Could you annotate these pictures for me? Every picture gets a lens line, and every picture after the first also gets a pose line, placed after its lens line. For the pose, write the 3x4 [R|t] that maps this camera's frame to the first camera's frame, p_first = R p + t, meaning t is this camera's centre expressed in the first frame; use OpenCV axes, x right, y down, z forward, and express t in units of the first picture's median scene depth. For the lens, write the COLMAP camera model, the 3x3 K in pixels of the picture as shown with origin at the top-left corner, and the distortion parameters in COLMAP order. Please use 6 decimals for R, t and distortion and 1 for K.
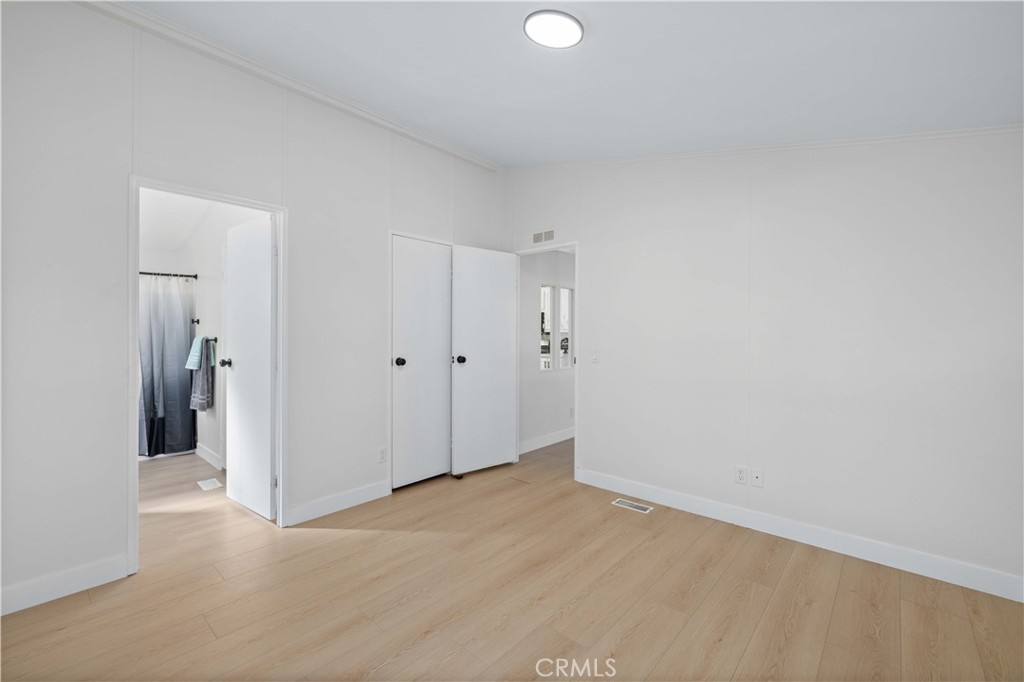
lens RADIAL K [[435.8, 0, 510.7], [0, 435.8, 338.4], [0, 0, 1]] dist [-0.001231, -0.000202]
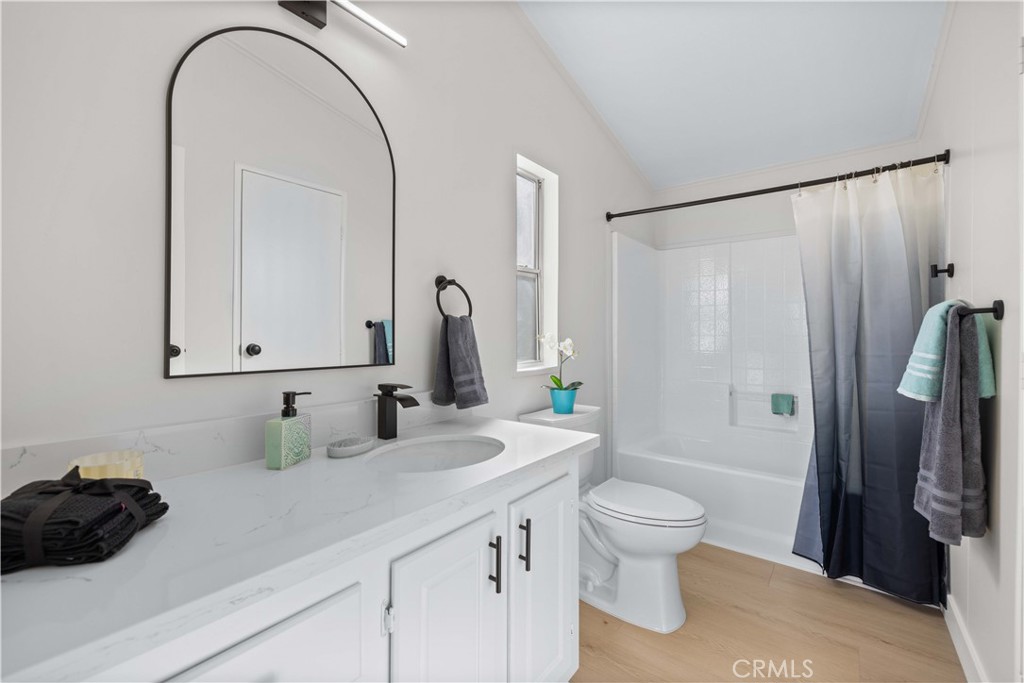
lens RADIAL K [[435.8, 0, 510.6], [0, 435.8, 334.2], [0, 0, 1]] dist [-0.001231, -0.000202]
pose [[0.087927, -0.006258, -0.996107, -0.400303], [0.001142, 0.999980, -0.006182, 0.020497], [0.996126, -0.000594, 0.087932, 0.625092]]
